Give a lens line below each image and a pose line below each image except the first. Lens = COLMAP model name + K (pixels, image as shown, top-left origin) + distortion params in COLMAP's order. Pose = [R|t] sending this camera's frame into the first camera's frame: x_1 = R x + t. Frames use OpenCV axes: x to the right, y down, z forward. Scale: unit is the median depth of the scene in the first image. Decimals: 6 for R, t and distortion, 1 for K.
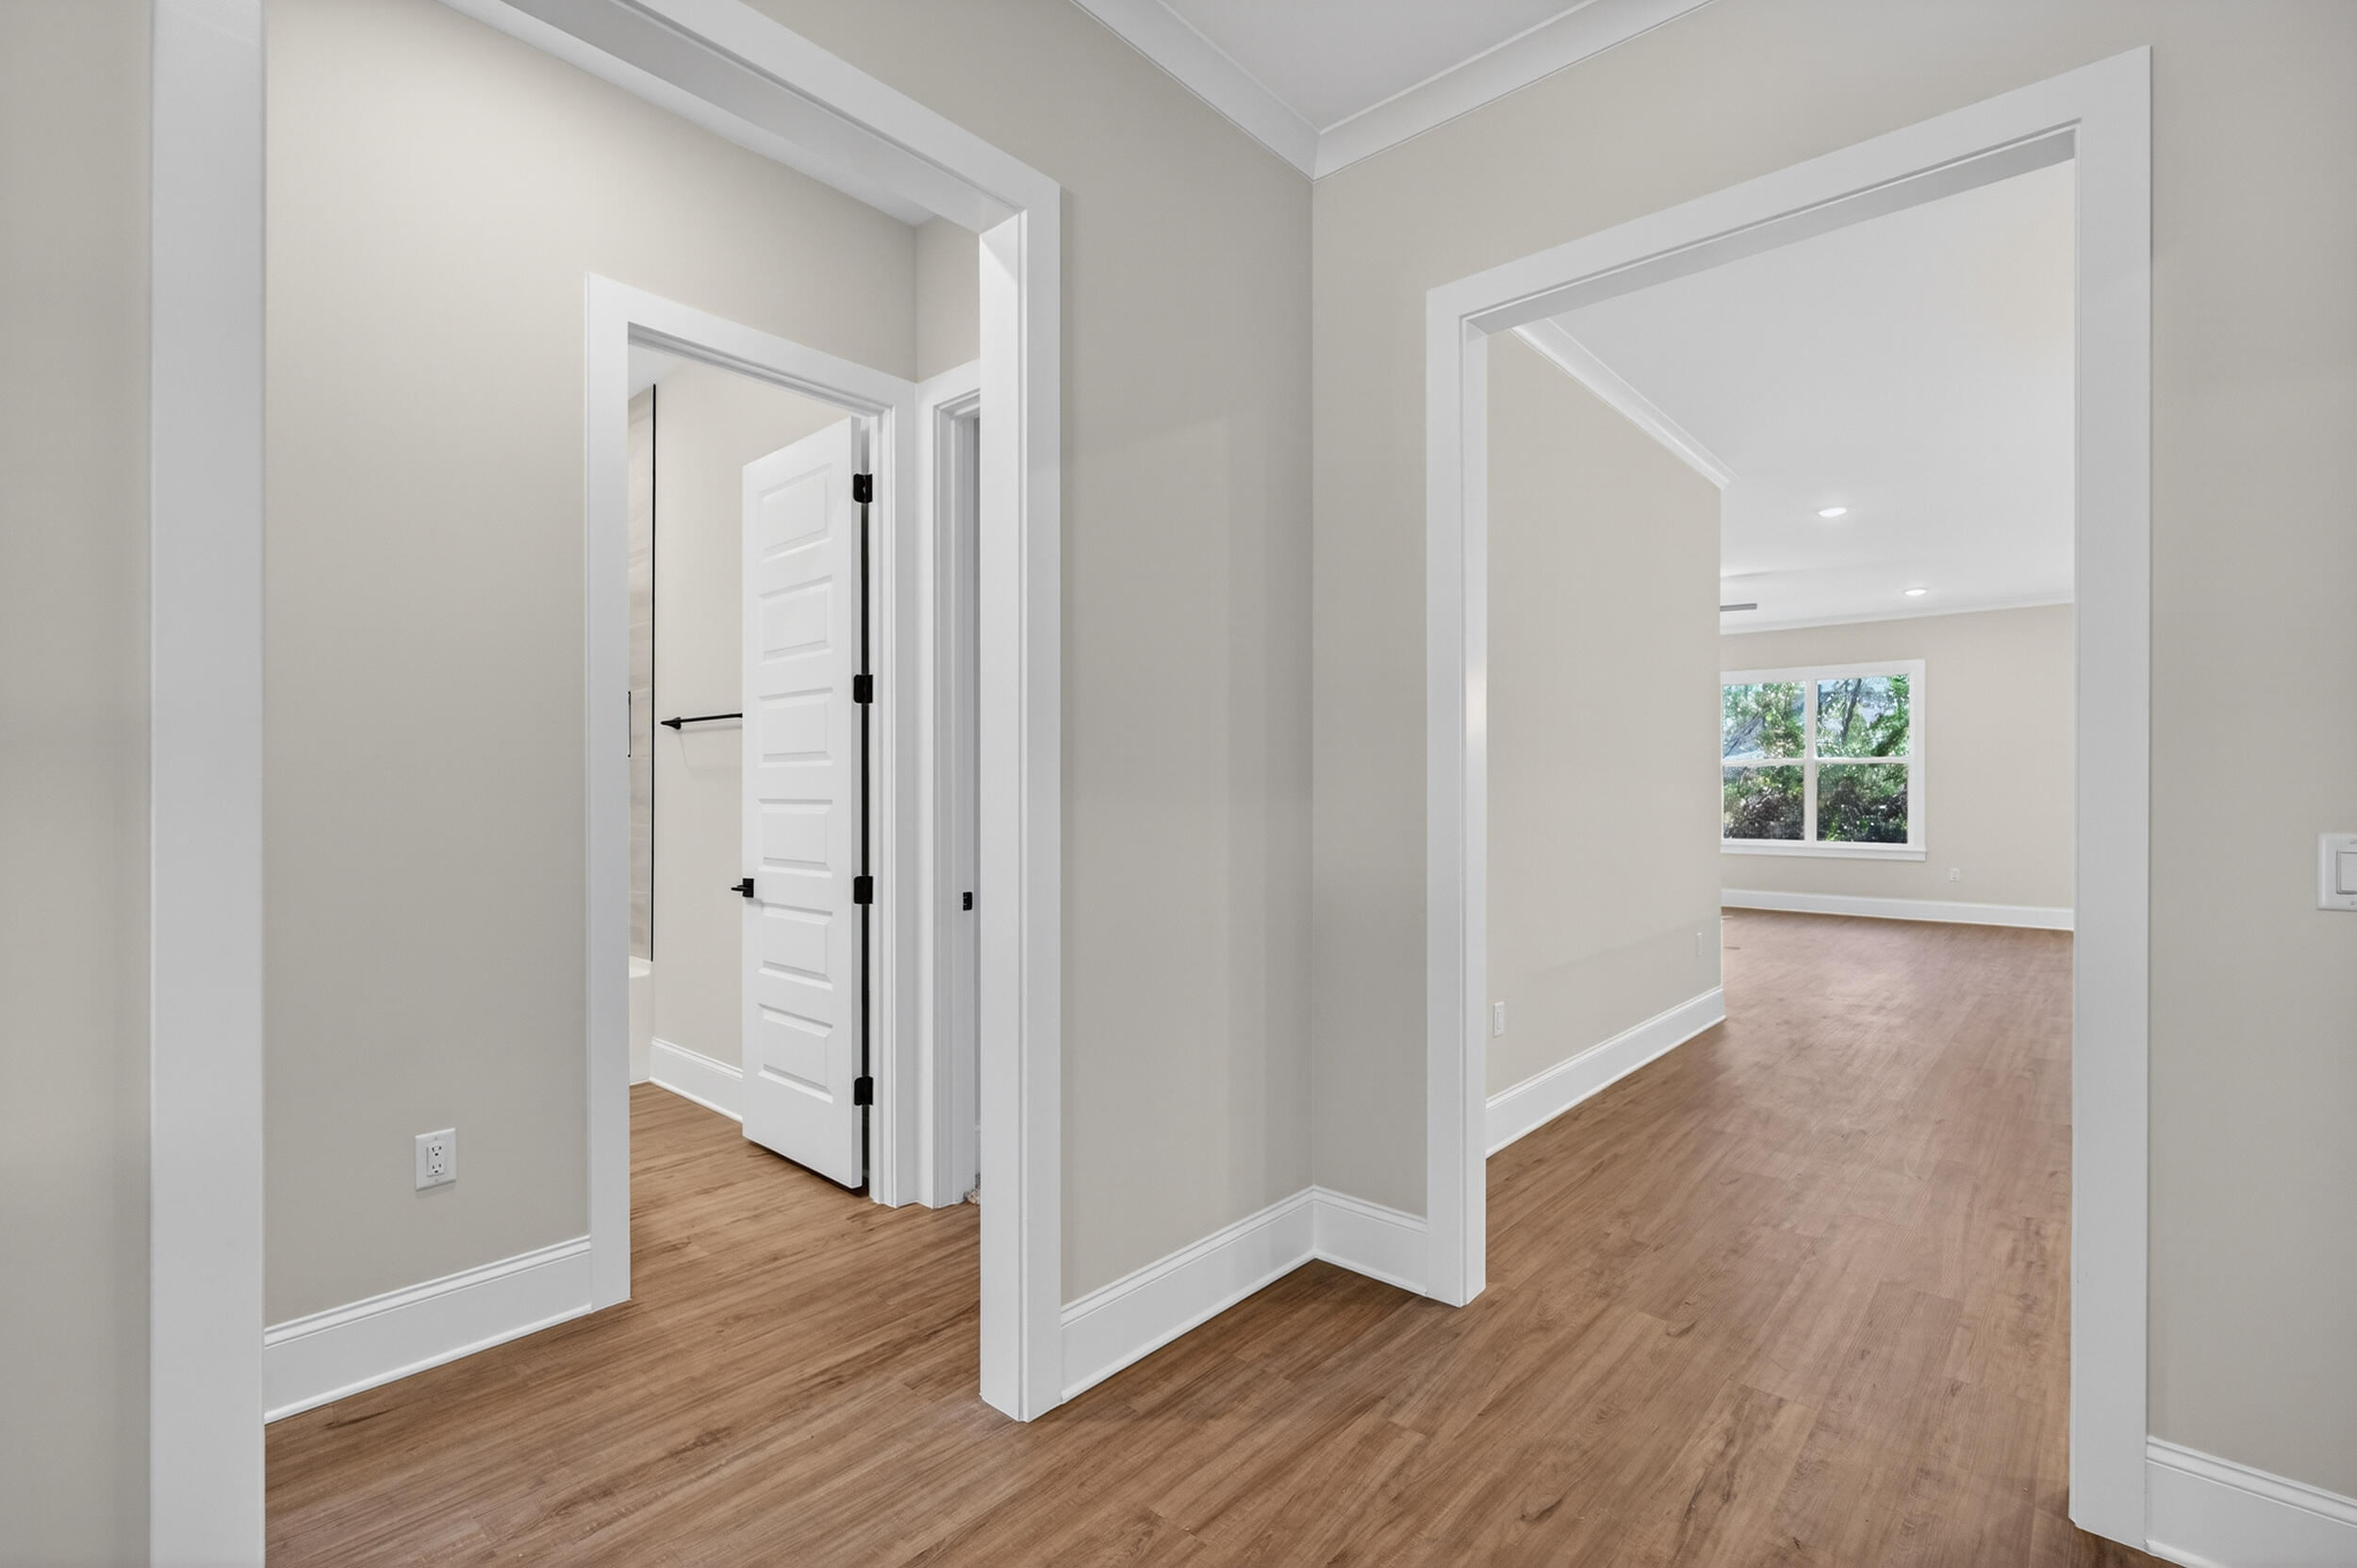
lens RADIAL K [[1058.7, 0, 1178.5], [0, 1058.7, 784.0], [0, 0, 1]] dist [-0.003788, -0.000354]
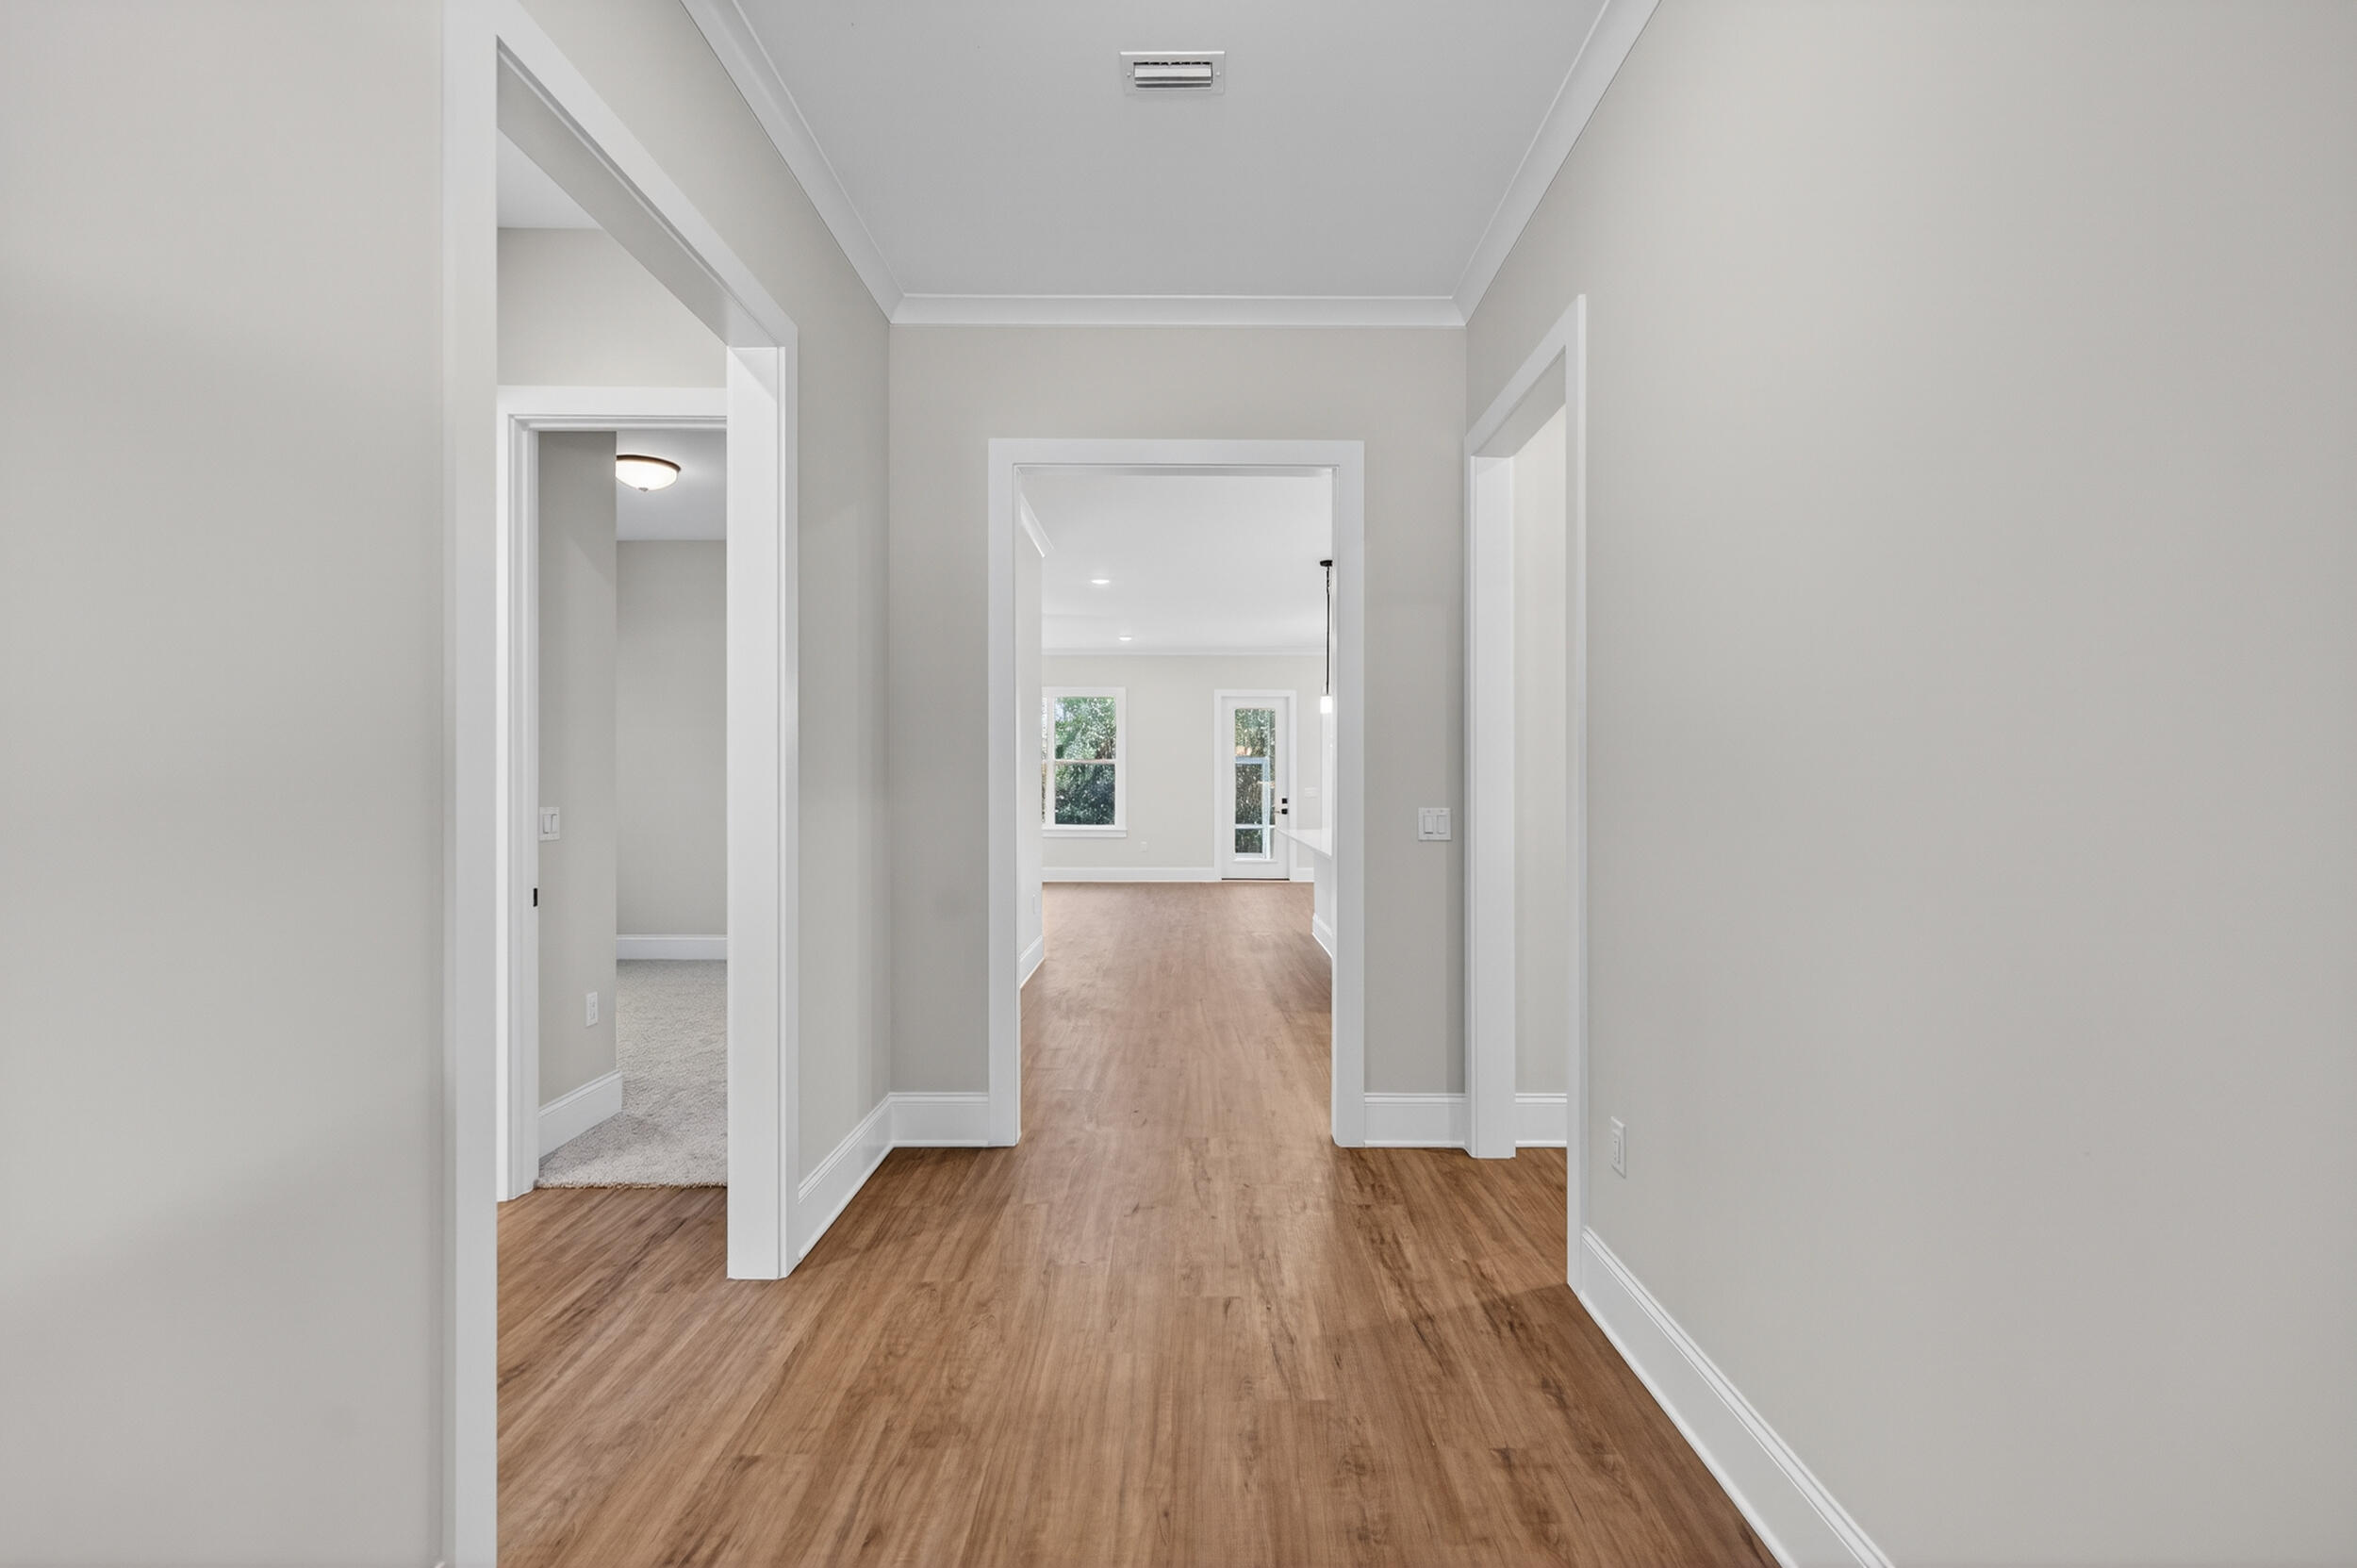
lens RADIAL K [[1070.5, 0, 1178.5], [0, 1070.5, 784.0], [0, 0, 1]] dist [-0.000362, 0.000033]
pose [[0.752224, 0.000670, 0.658908, -0.613328], [-0.005442, 0.999972, 0.005196, -0.015466], [-0.658886, -0.007494, 0.752206, -0.293741]]
